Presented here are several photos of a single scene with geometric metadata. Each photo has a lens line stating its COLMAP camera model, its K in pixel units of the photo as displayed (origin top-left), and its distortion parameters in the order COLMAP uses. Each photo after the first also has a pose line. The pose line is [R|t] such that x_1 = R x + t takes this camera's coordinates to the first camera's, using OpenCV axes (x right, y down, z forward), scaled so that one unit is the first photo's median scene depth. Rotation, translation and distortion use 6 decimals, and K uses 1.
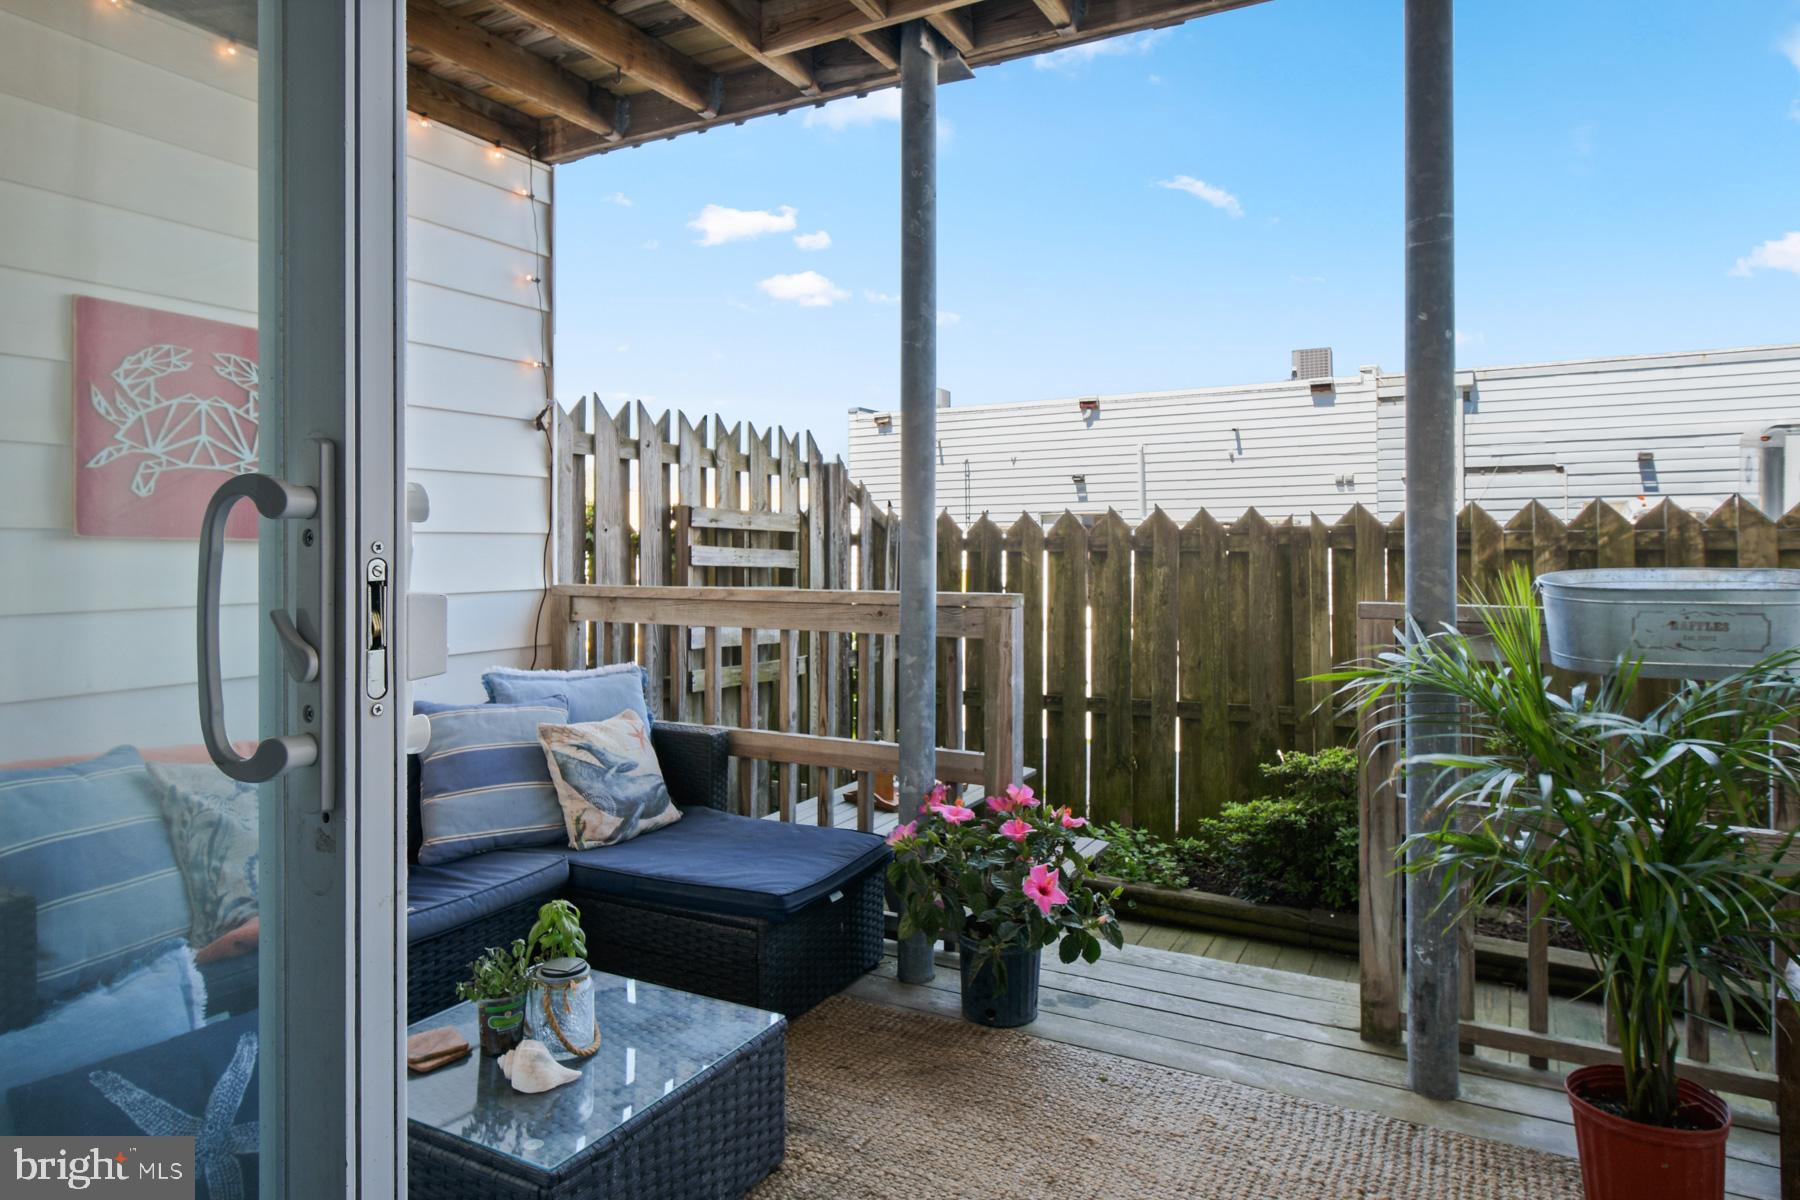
lens RADIAL K [[1081.9, 0, 903.8], [0, 1081.9, 544.2], [0, 0, 1]] dist [0.004332, -0.003013]
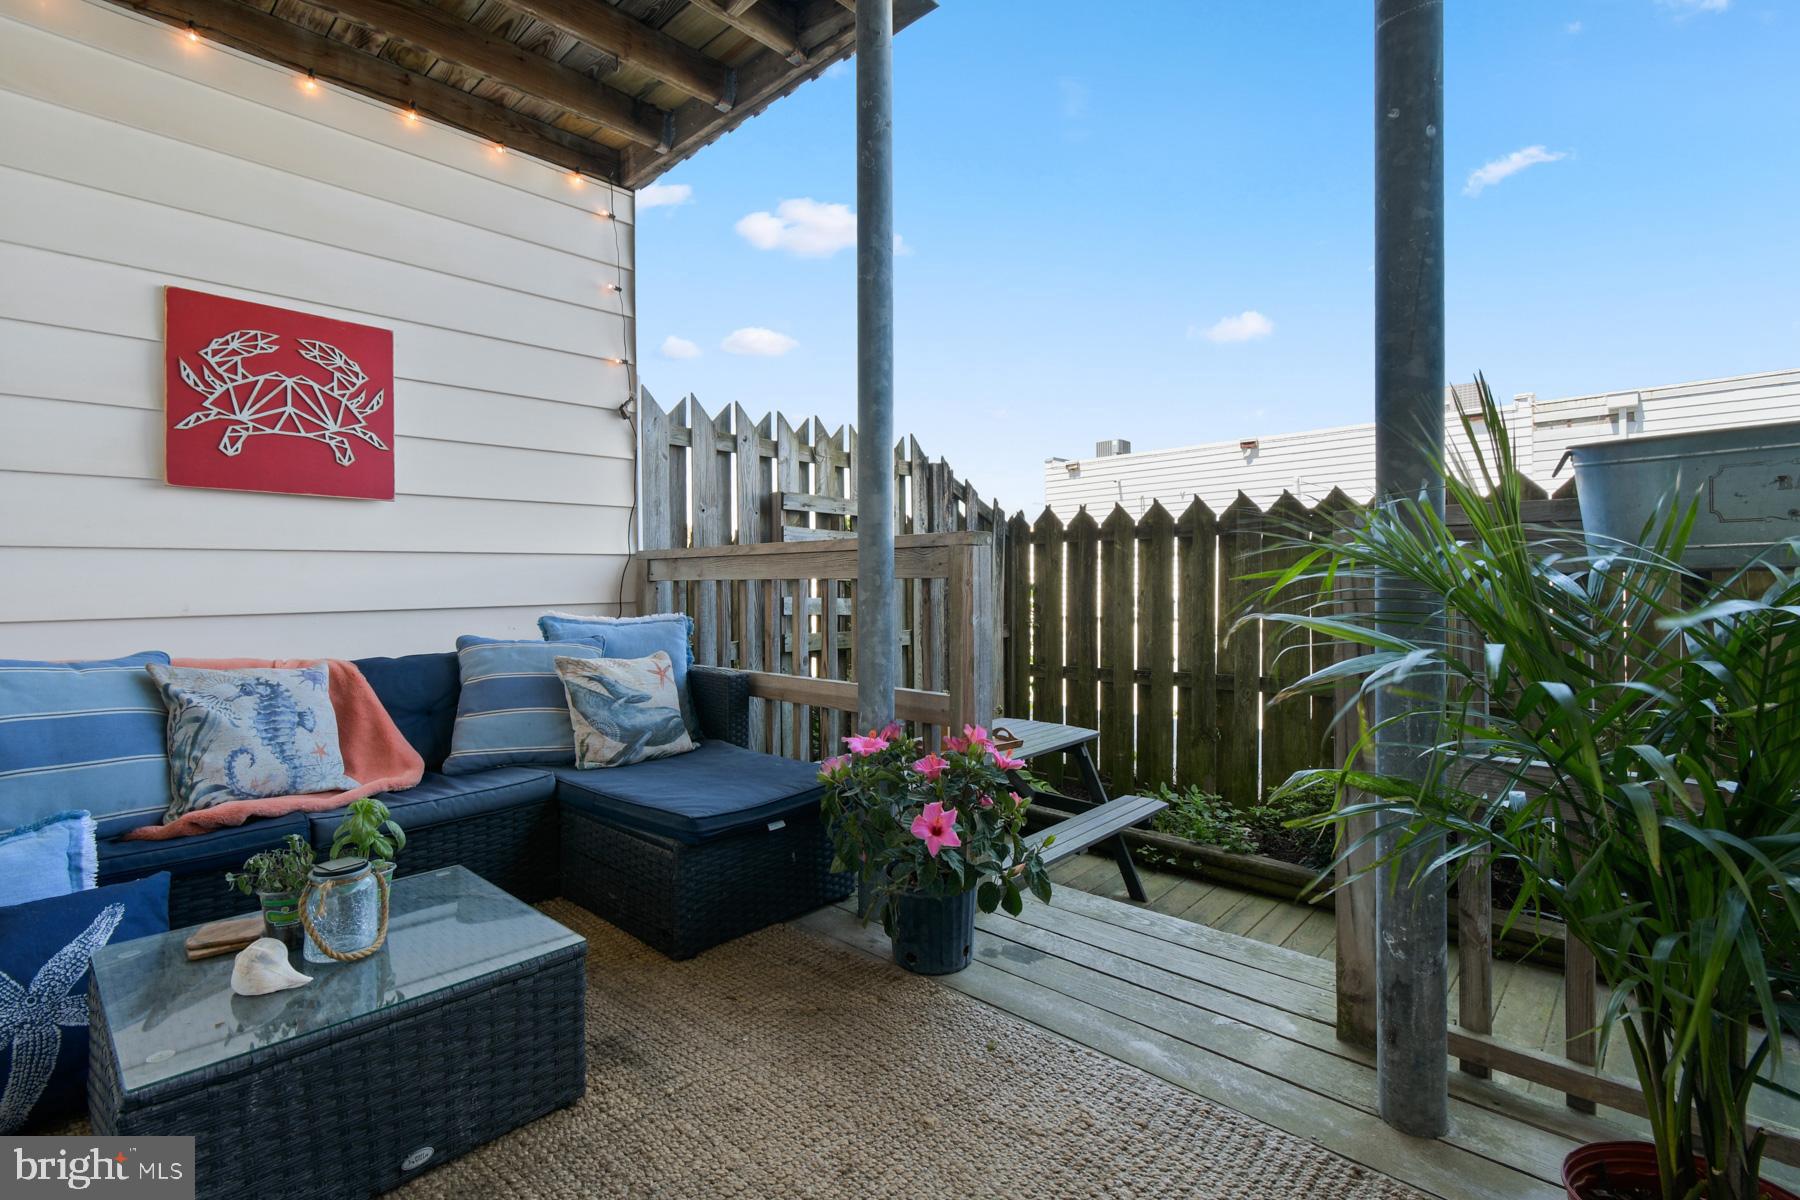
lens RADIAL K [[825.3, 0, 897.0], [0, 825.3, 587.1], [0, 0, 1]] dist [0.001790, -0.000461]
pose [[0.967359, -0.005168, -0.253357, 0.207062], [0.008494, 0.999891, 0.012036, 0.082019], [0.253268, -0.013795, 0.967298, 0.248221]]
